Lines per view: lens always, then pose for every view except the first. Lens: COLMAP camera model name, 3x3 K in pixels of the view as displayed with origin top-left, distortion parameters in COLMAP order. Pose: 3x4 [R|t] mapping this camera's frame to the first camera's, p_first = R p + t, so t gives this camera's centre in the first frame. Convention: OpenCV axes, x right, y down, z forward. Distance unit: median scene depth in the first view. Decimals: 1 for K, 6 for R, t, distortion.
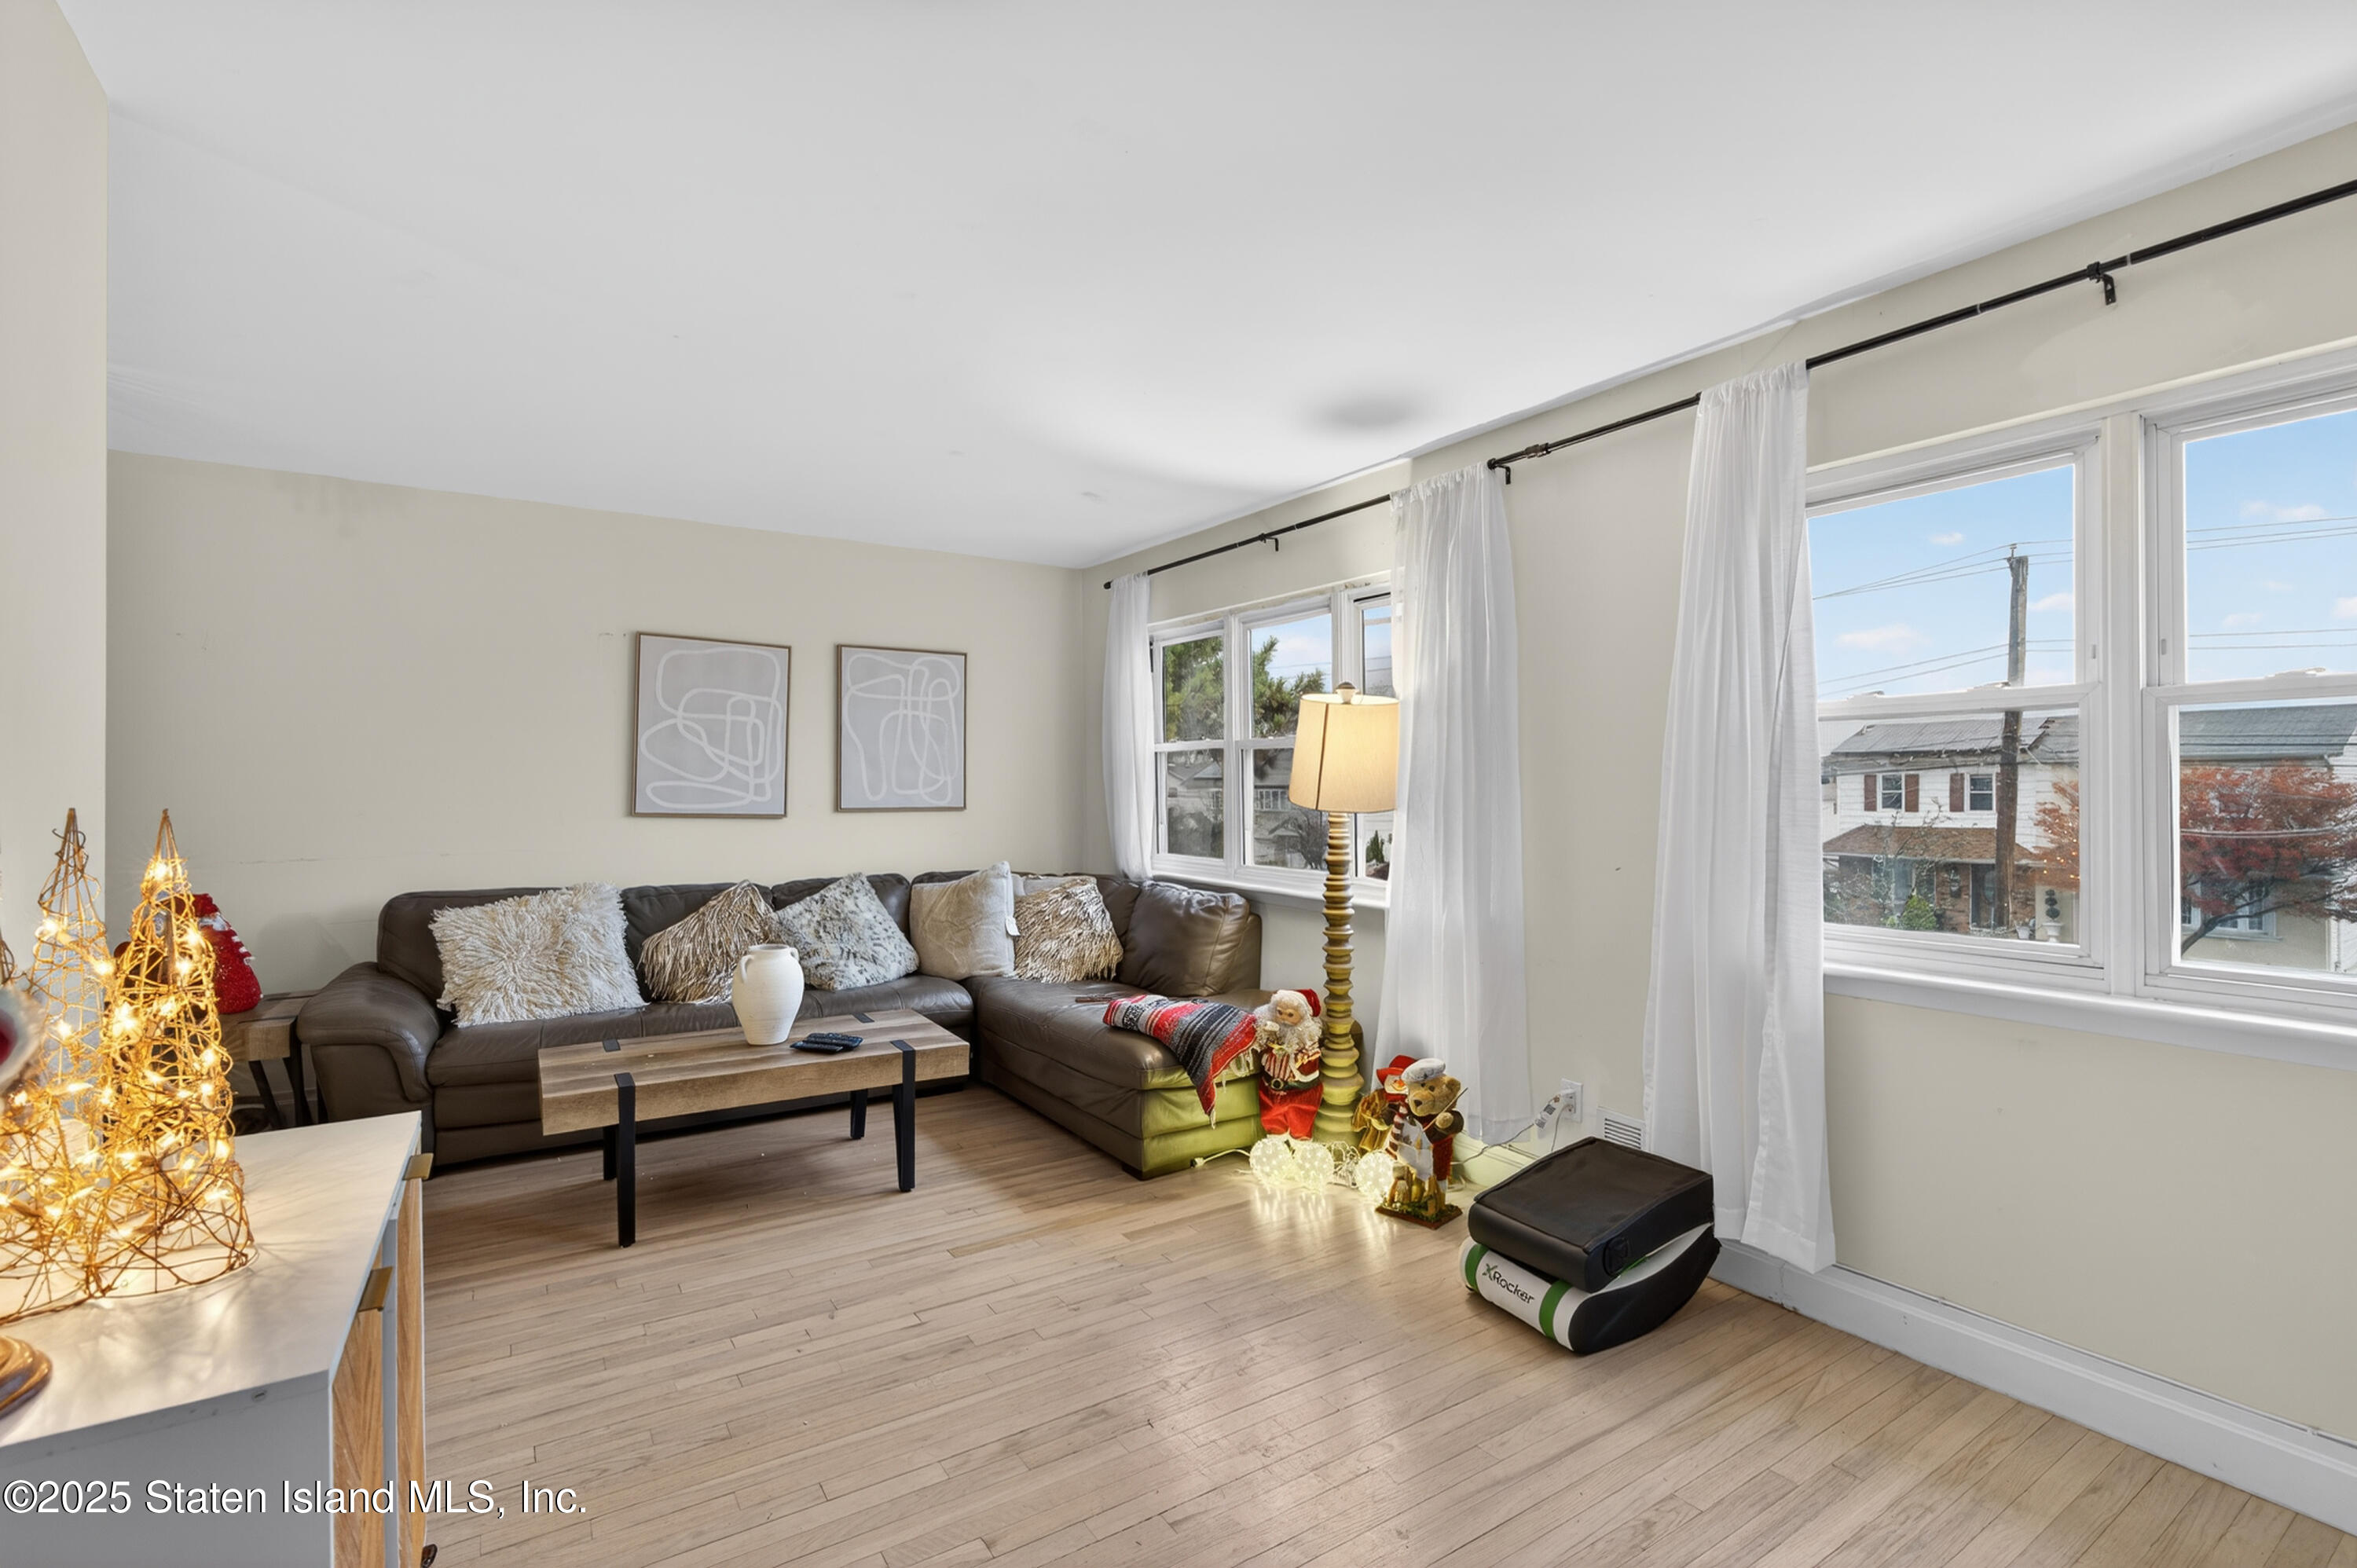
lens RADIAL K [[1048.5, 0, 1183.0], [0, 1048.5, 775.8], [0, 0, 1]] dist [0.000717, 0.000662]
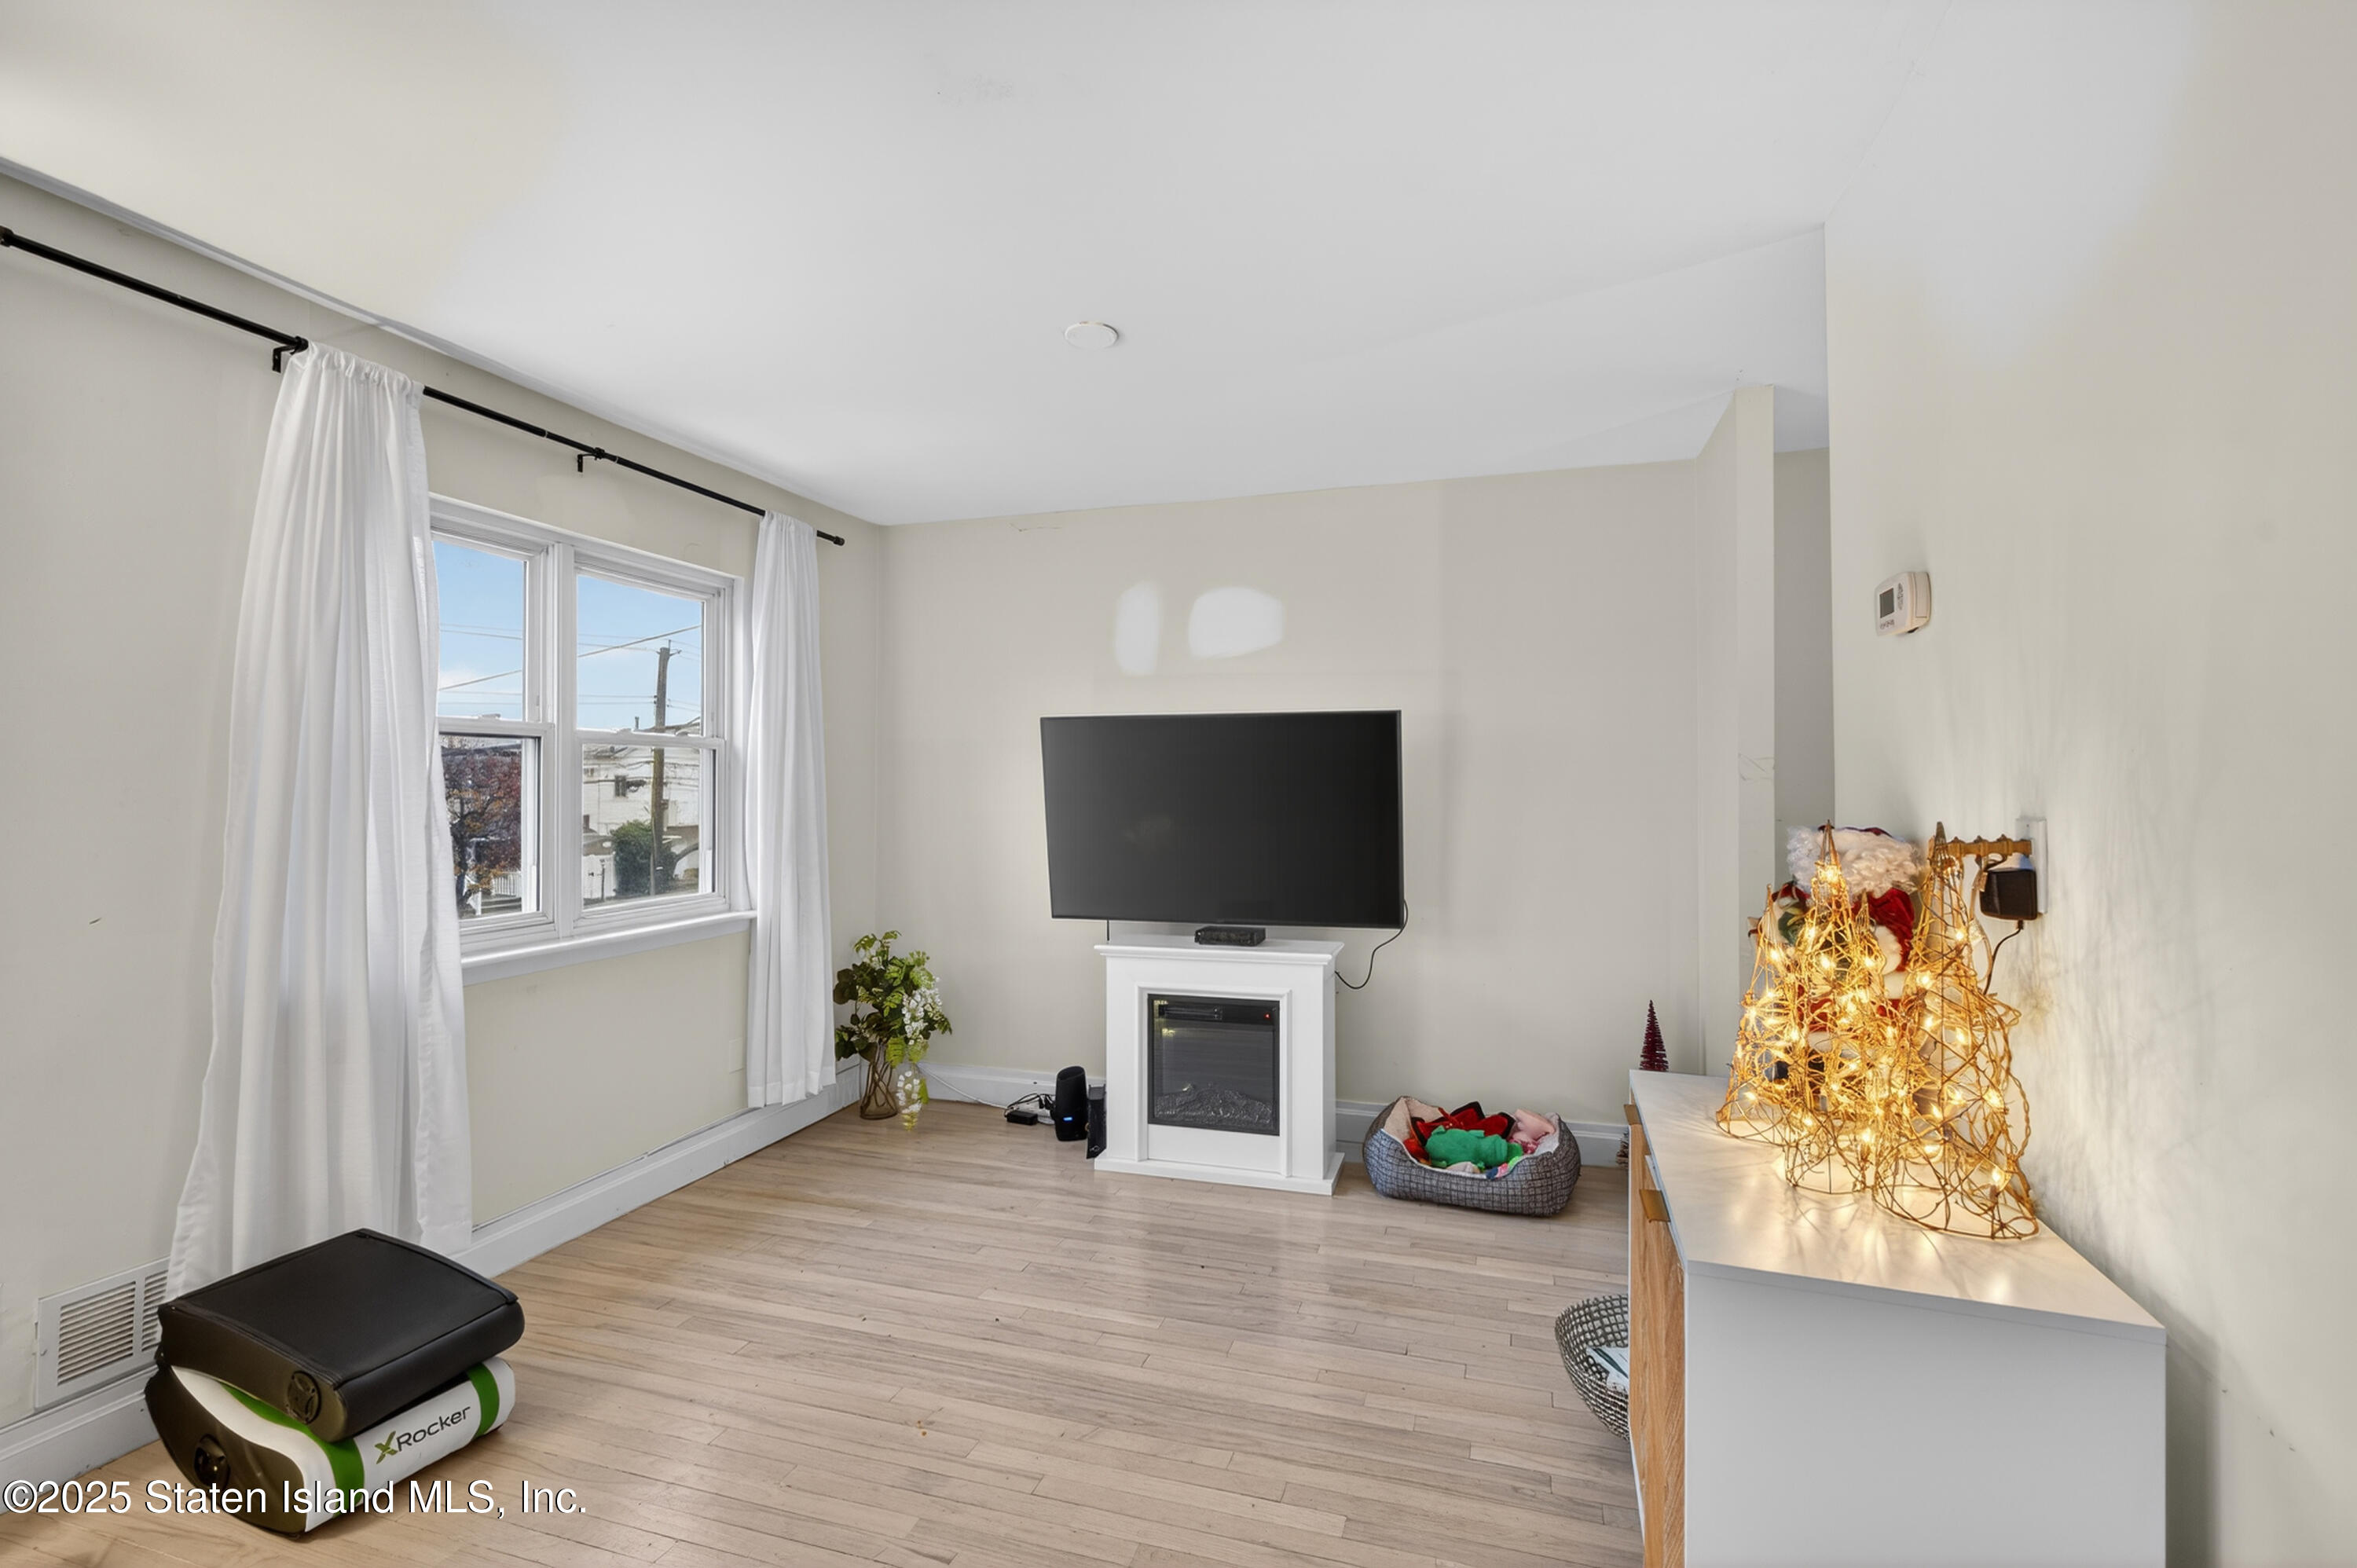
lens RADIAL K [[1048.5, 0, 1183.0], [0, 1048.5, 775.8], [0, 0, 1]] dist [0.000717, 0.000662]
pose [[-0.626902, 0.011434, 0.779014, -0.454713], [-0.007389, 0.999760, -0.020621, 0.002190], [-0.779063, -0.018683, -0.626668, 0.716870]]
